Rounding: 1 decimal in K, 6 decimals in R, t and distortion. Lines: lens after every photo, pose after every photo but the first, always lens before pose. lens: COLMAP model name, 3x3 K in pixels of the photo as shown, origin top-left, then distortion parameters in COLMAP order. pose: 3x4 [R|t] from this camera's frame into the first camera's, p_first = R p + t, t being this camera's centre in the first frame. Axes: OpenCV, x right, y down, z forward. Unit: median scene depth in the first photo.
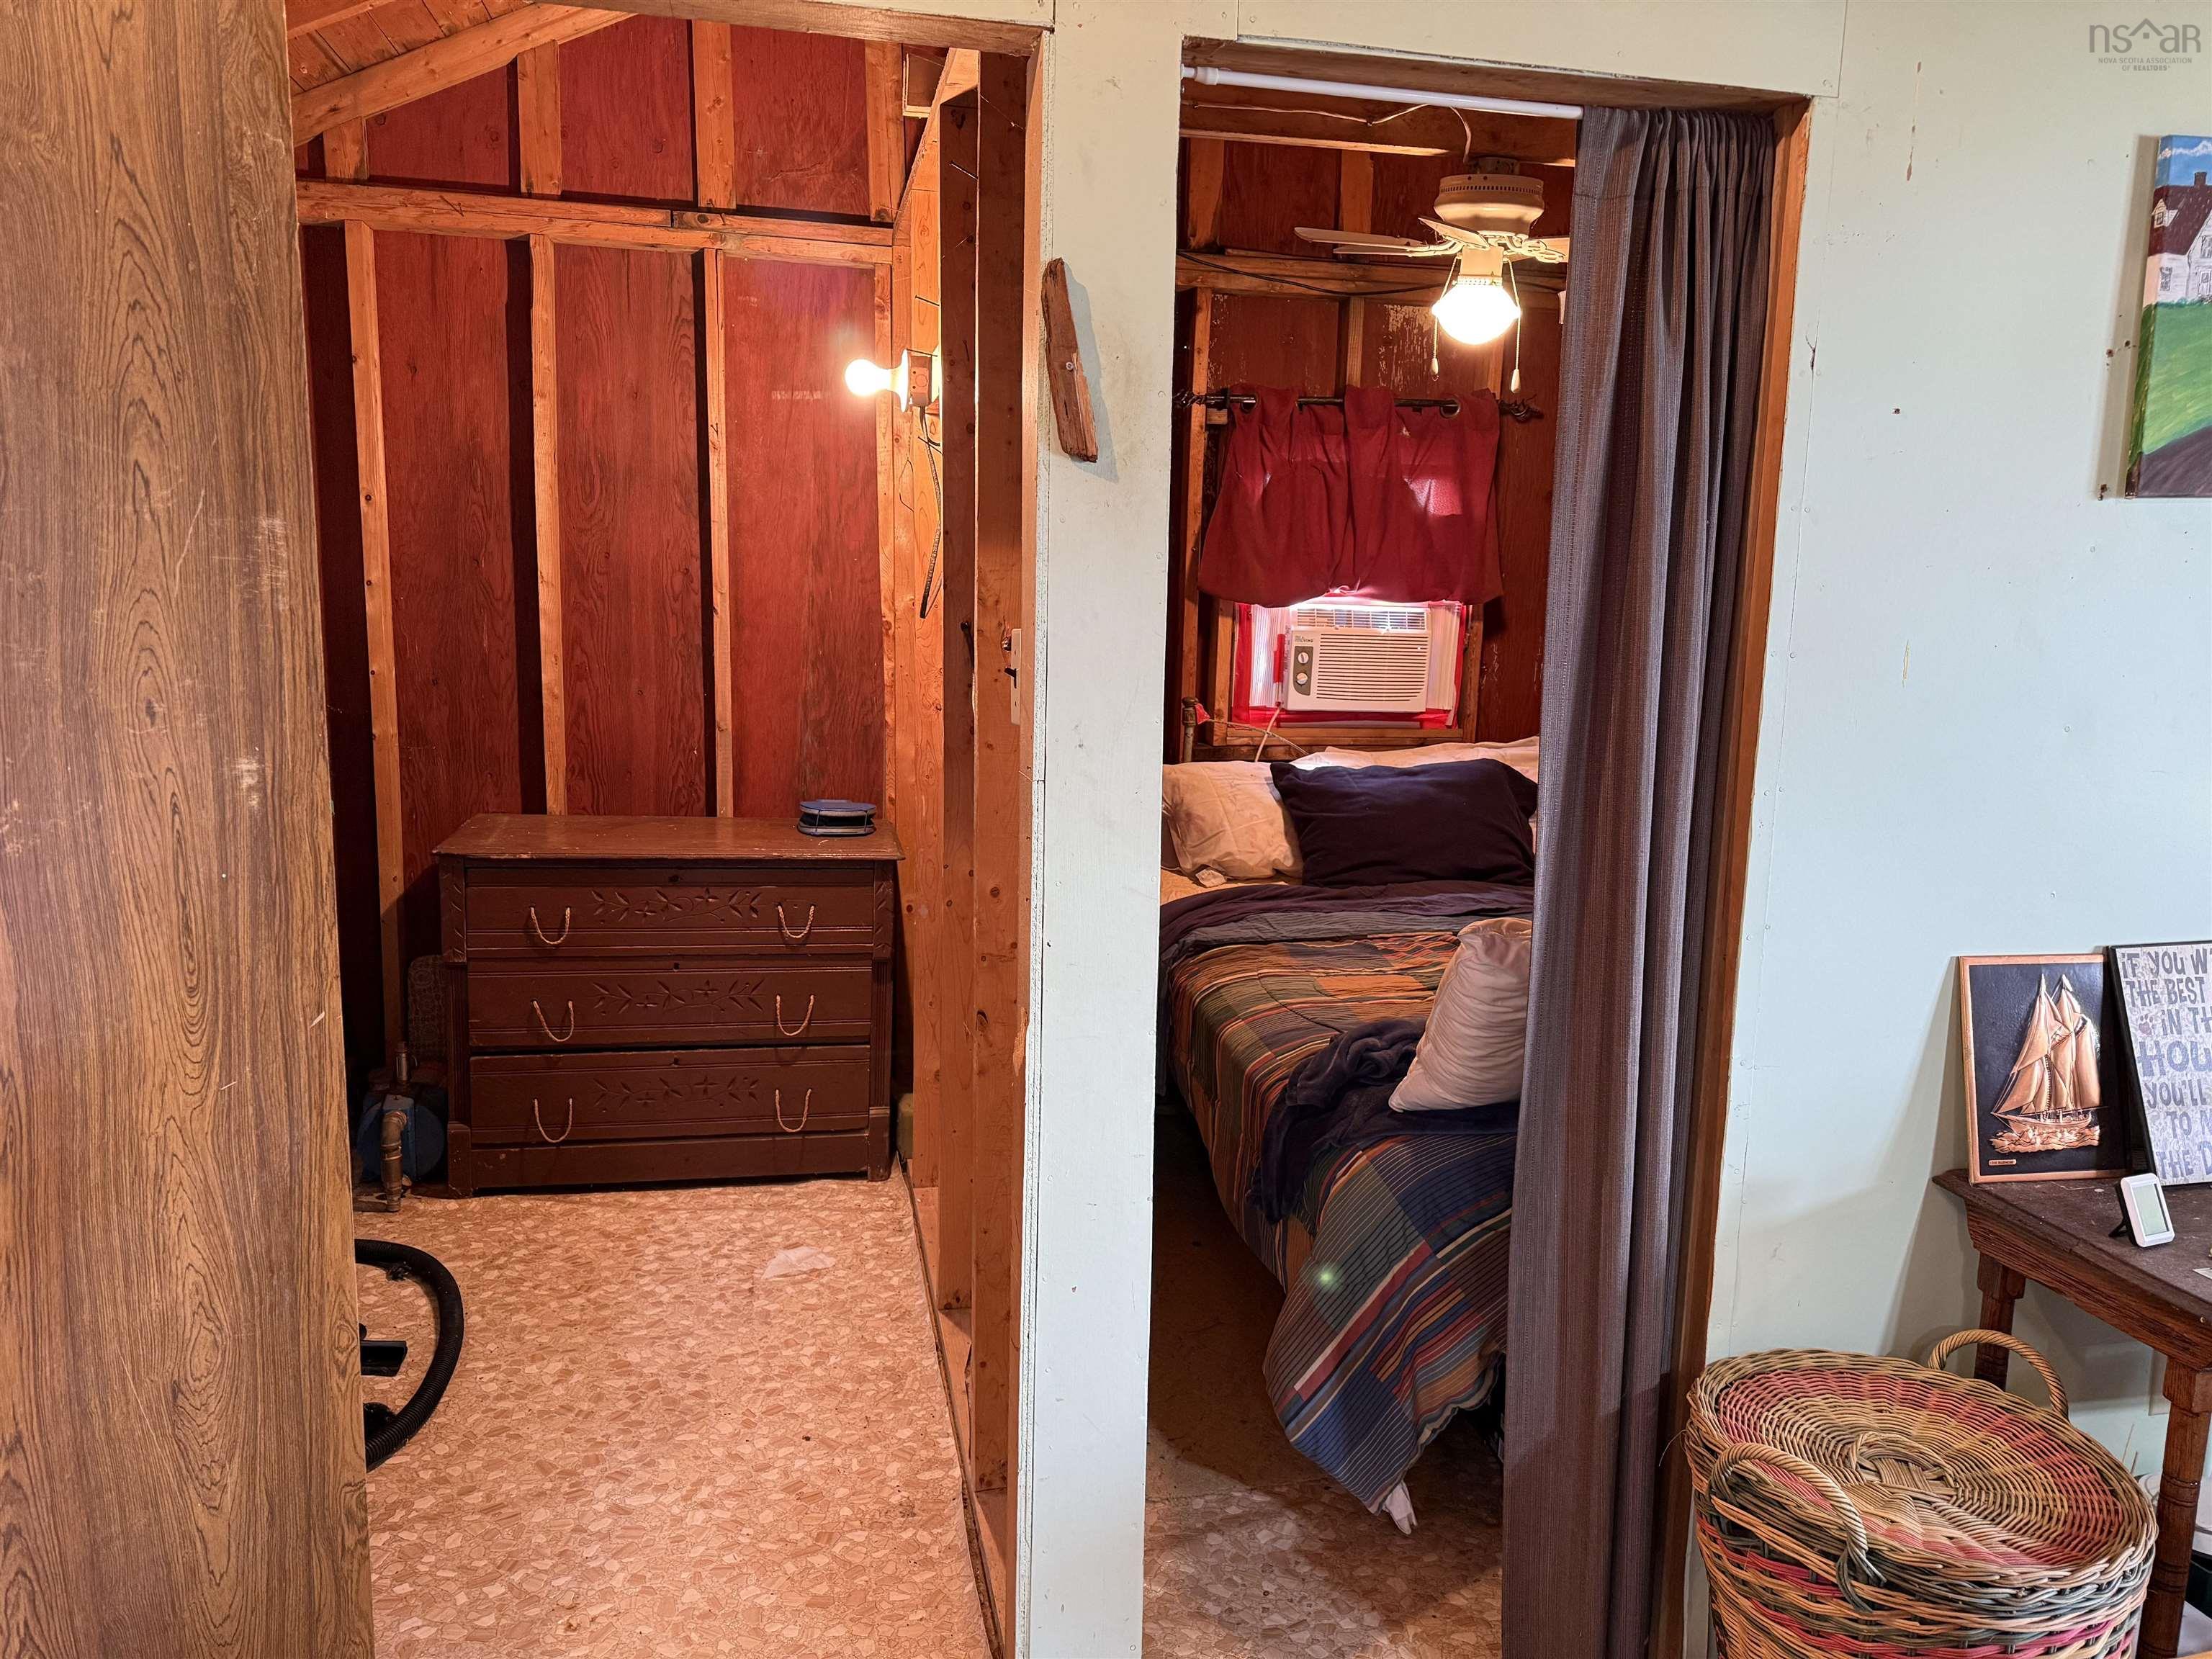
lens RADIAL K [[1558.4, 0, 1108.6], [0, 1558.4, 833.6], [0, 0, 1]] dist [0.081510, -0.100917]
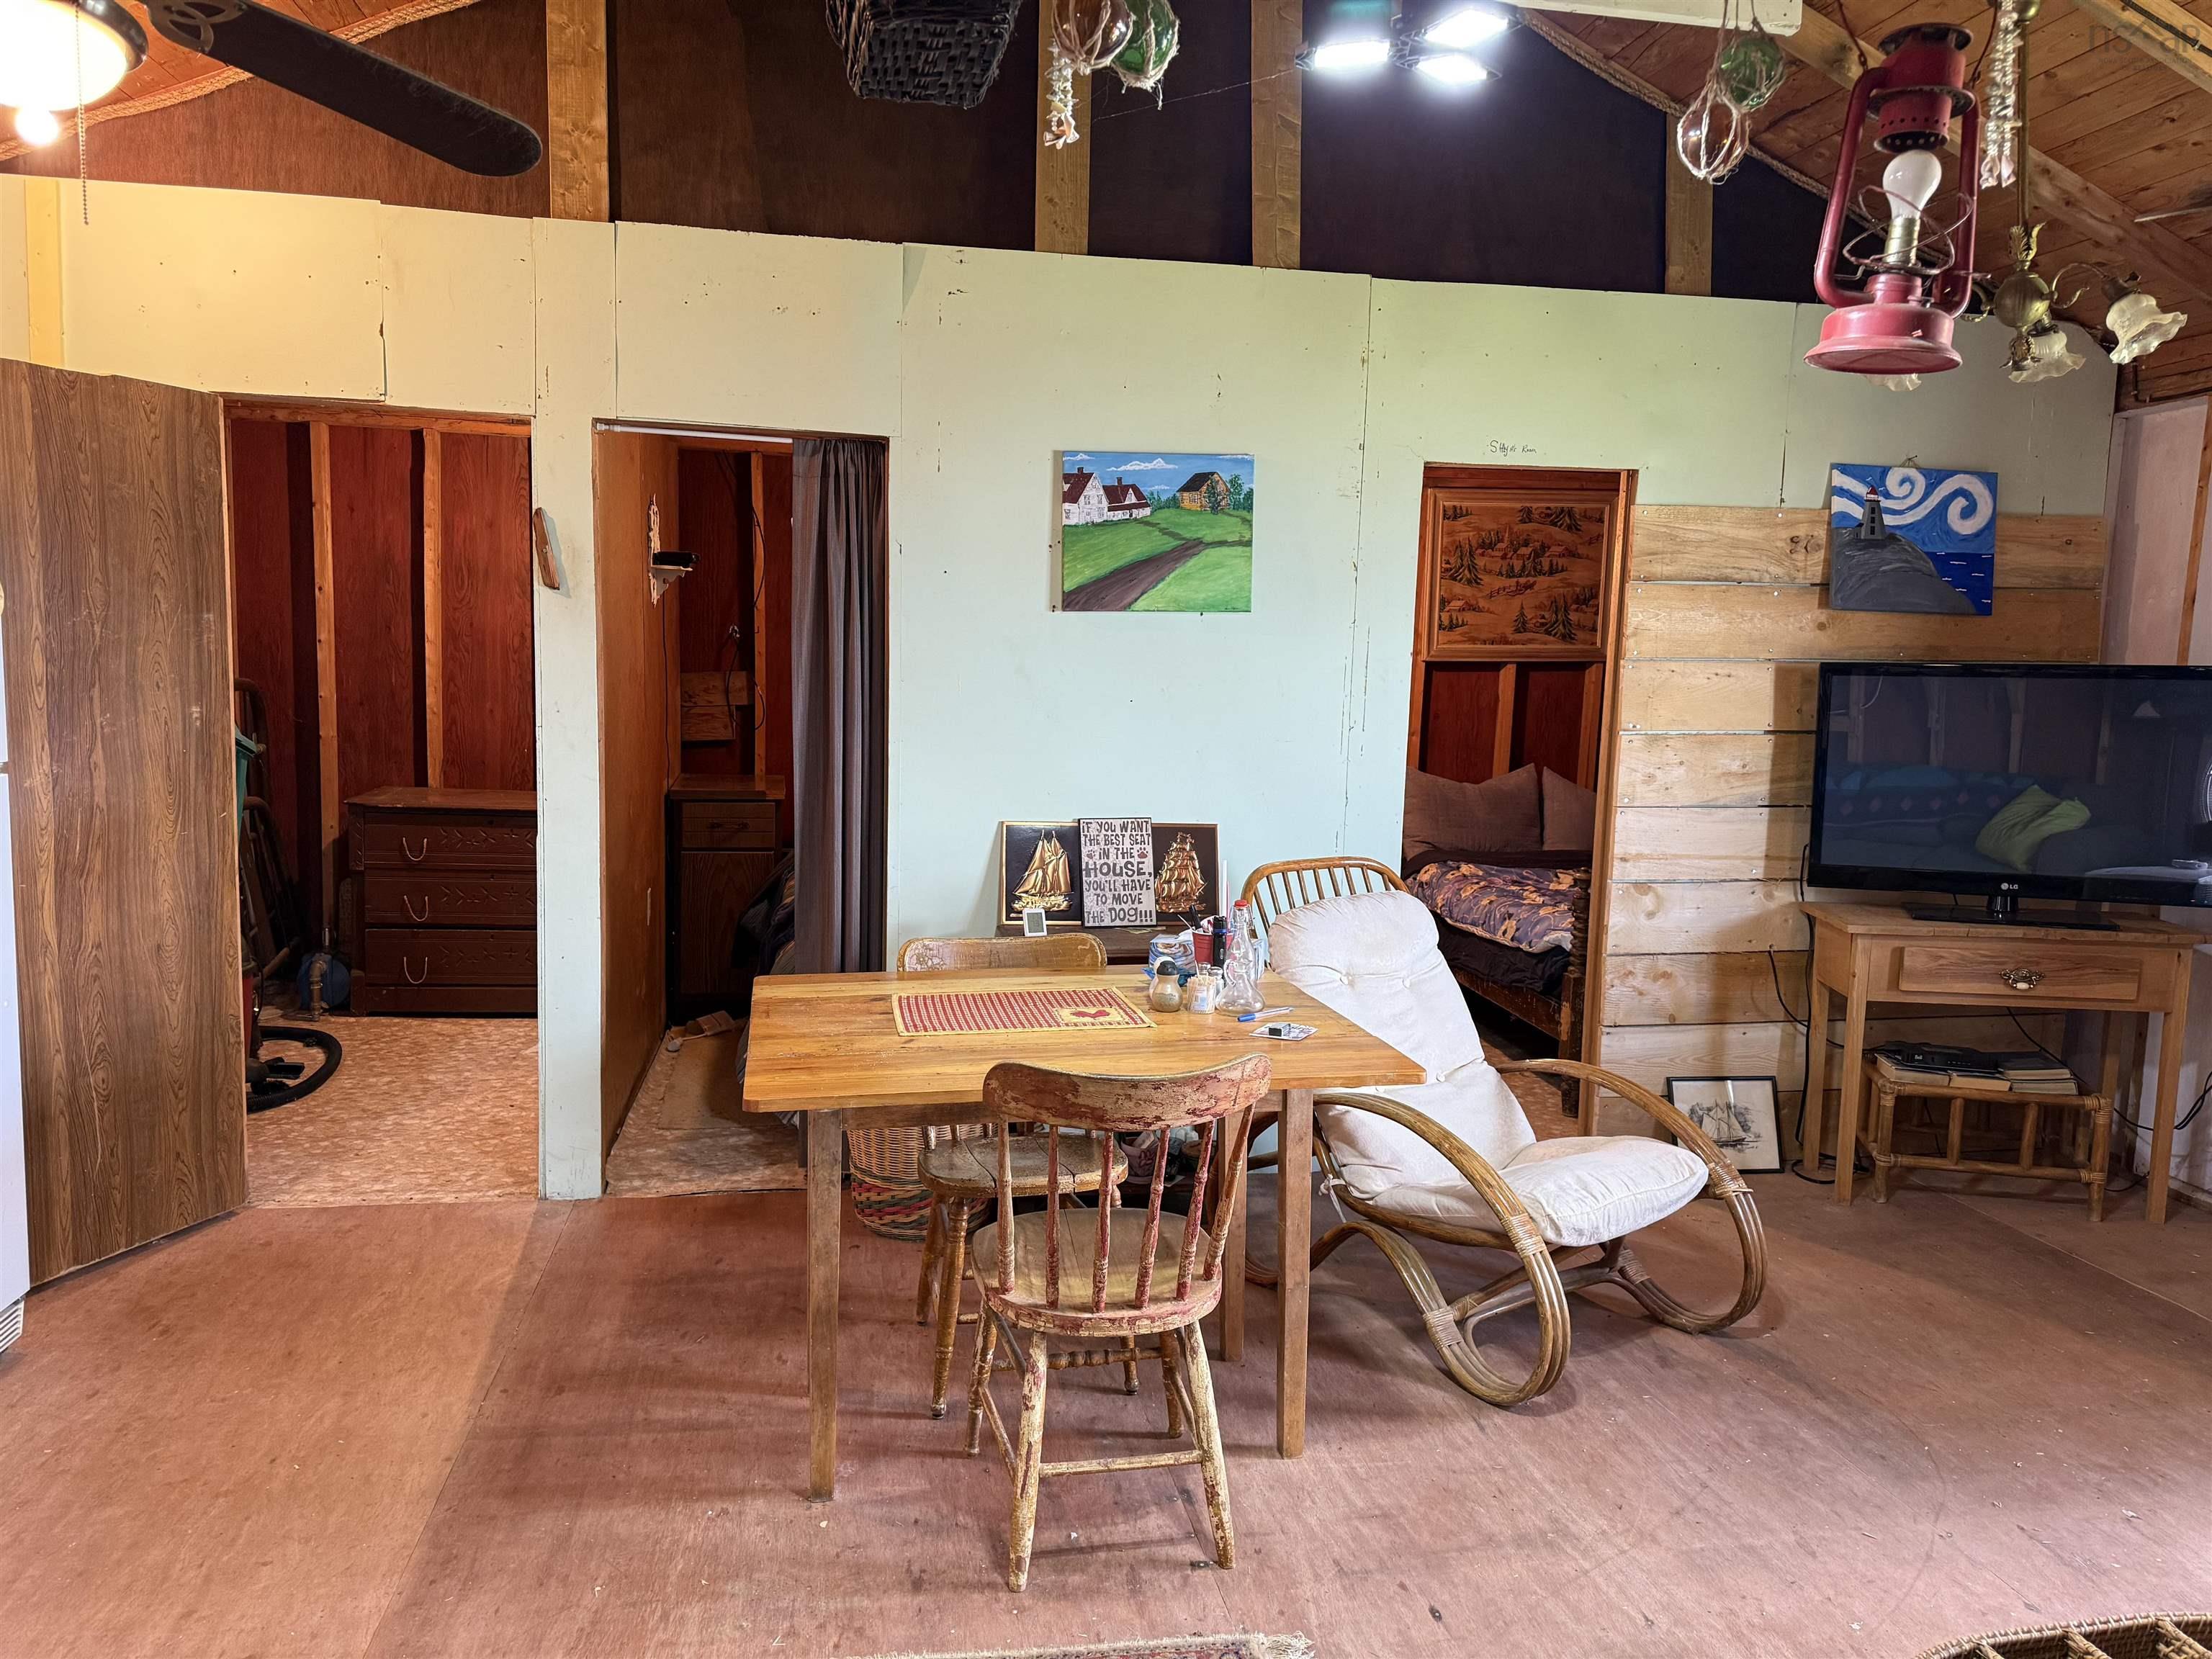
lens RADIAL K [[1558.4, 0, 1108.6], [0, 1558.4, 833.6], [0, 0, 1]] dist [0.081510, -0.100917]
pose [[0.999474, 0.011405, -0.030358, 0.743666], [-0.012651, 0.999072, -0.041168, 0.179241], [0.029860, 0.041531, 0.998691, -1.107620]]
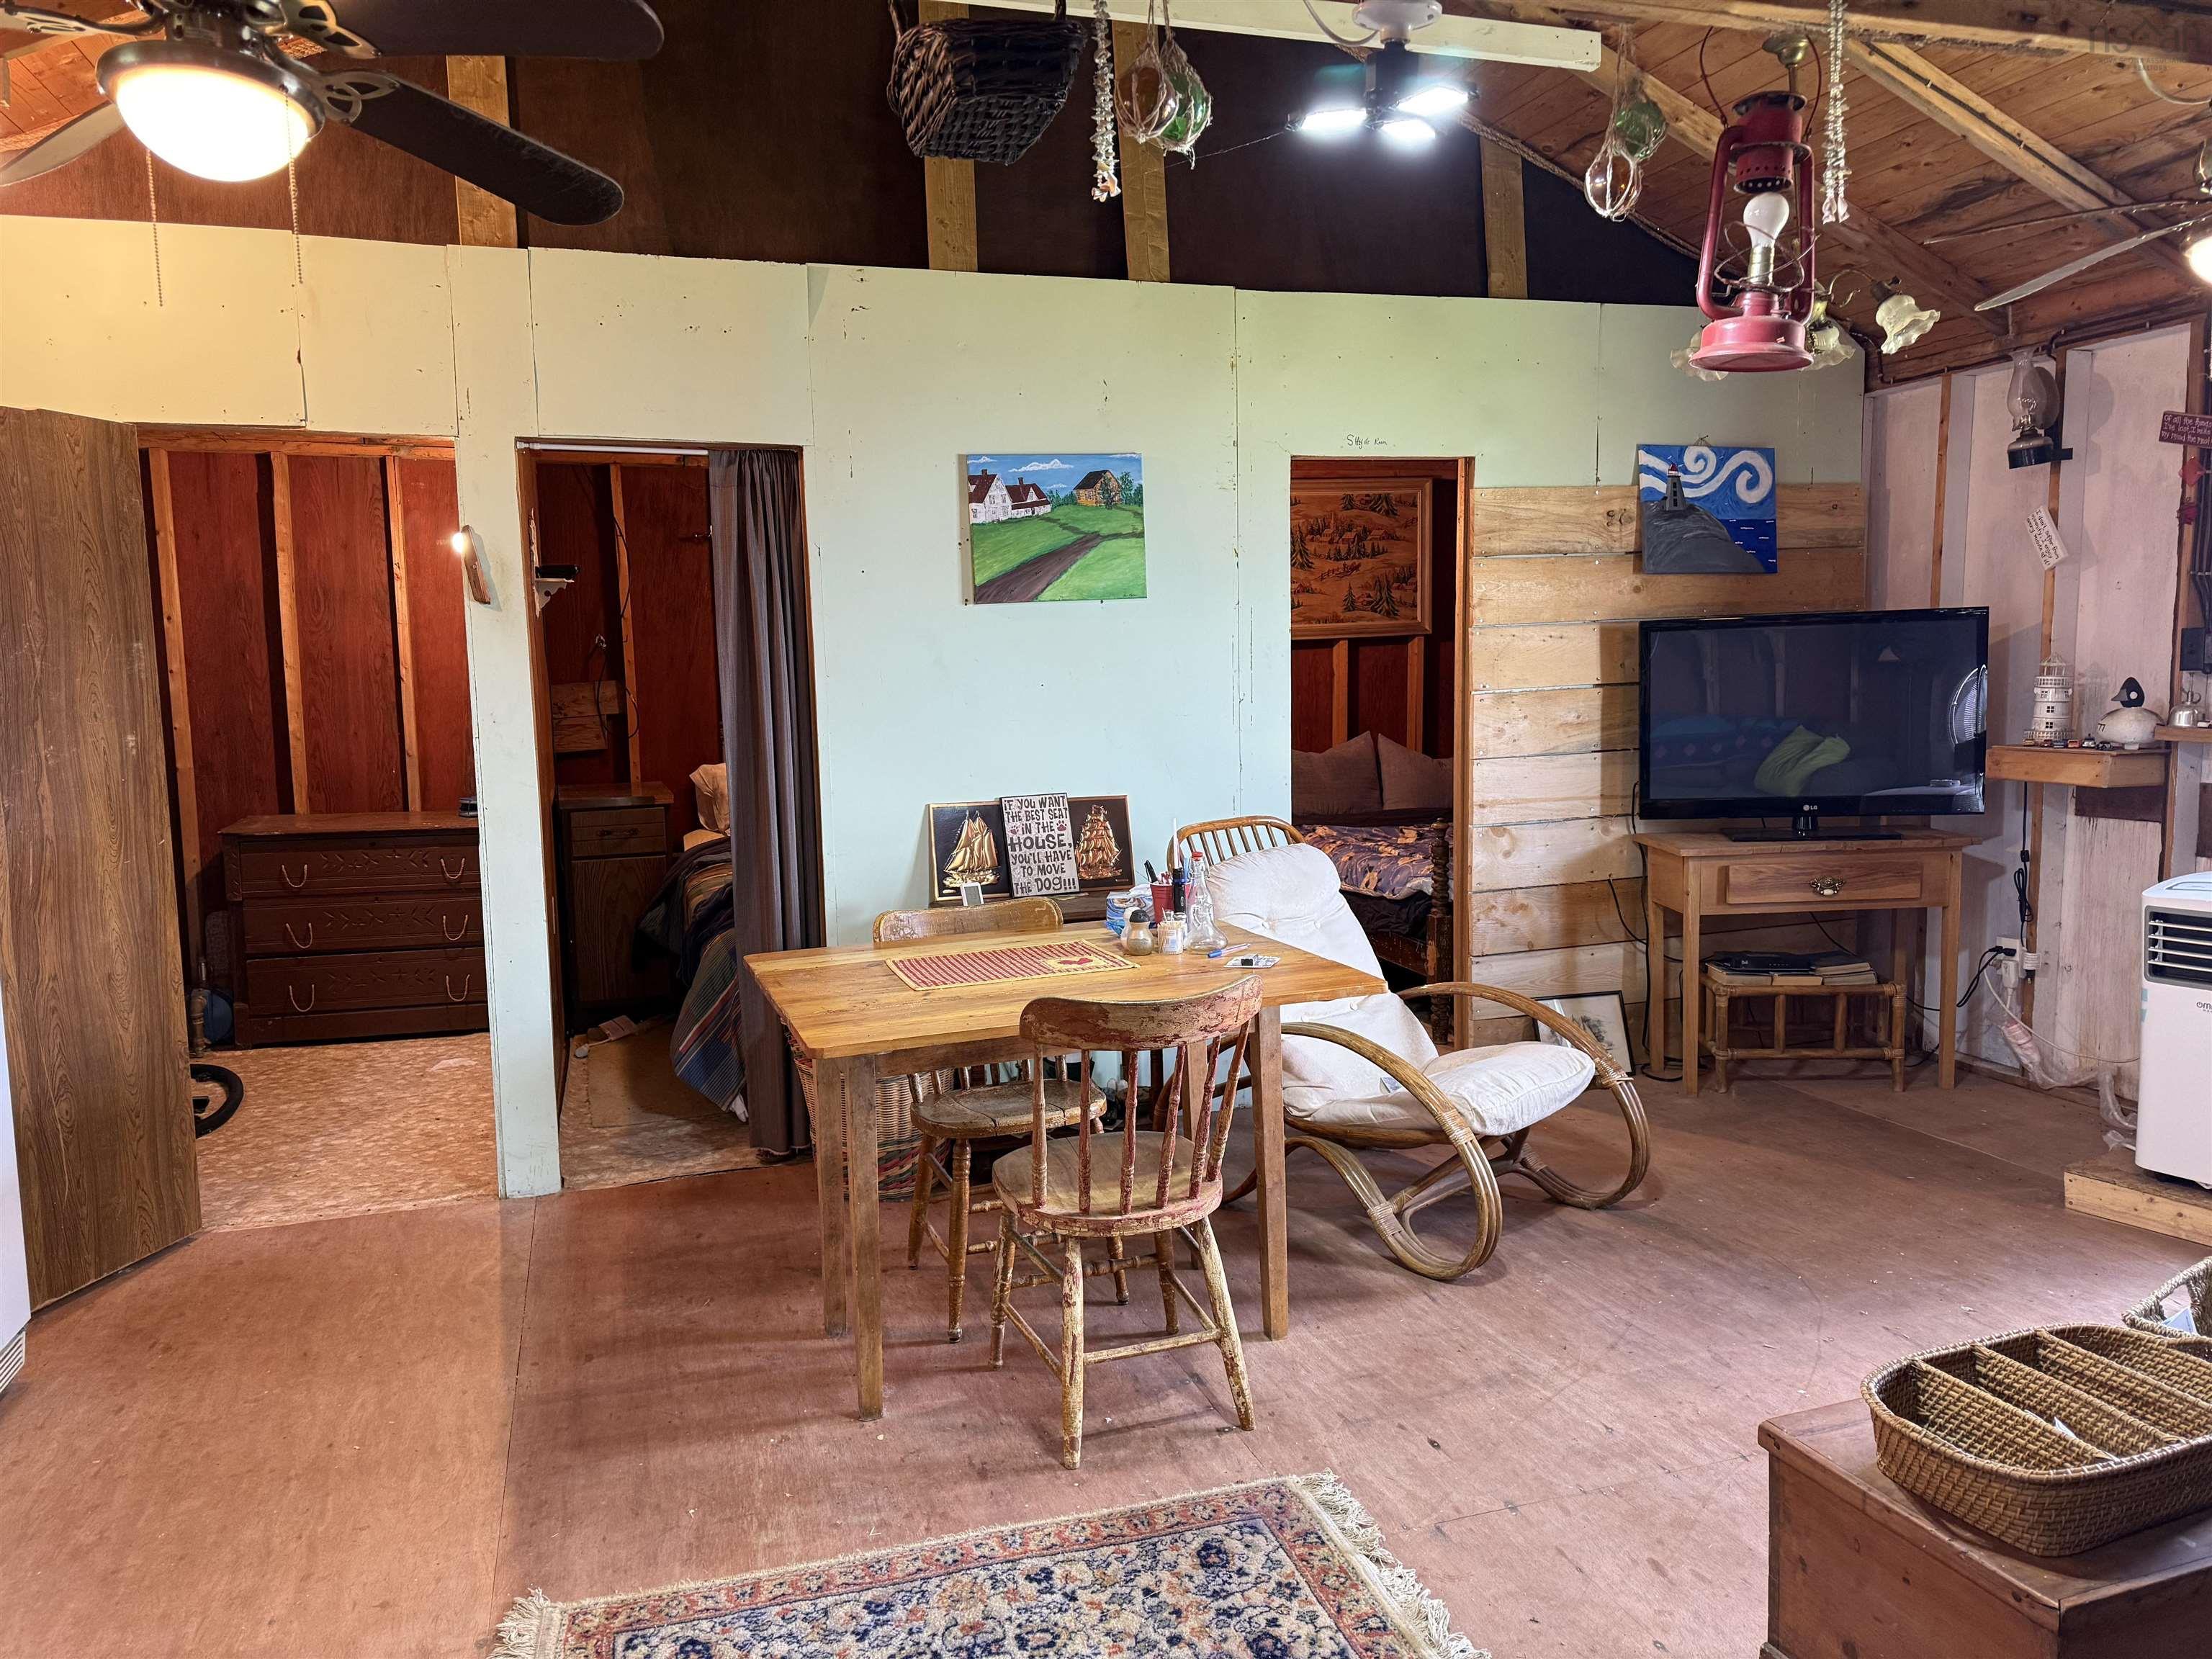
lens RADIAL K [[1551.0, 0, 1113.4], [0, 1551.0, 821.1], [0, 0, 1]] dist [0.099341, -0.133717]
pose [[0.993338, -0.051275, 0.103200, 0.566965], [0.056068, 0.997453, -0.044087, 0.215426], [-0.100676, 0.049580, 0.993683, -1.254037]]
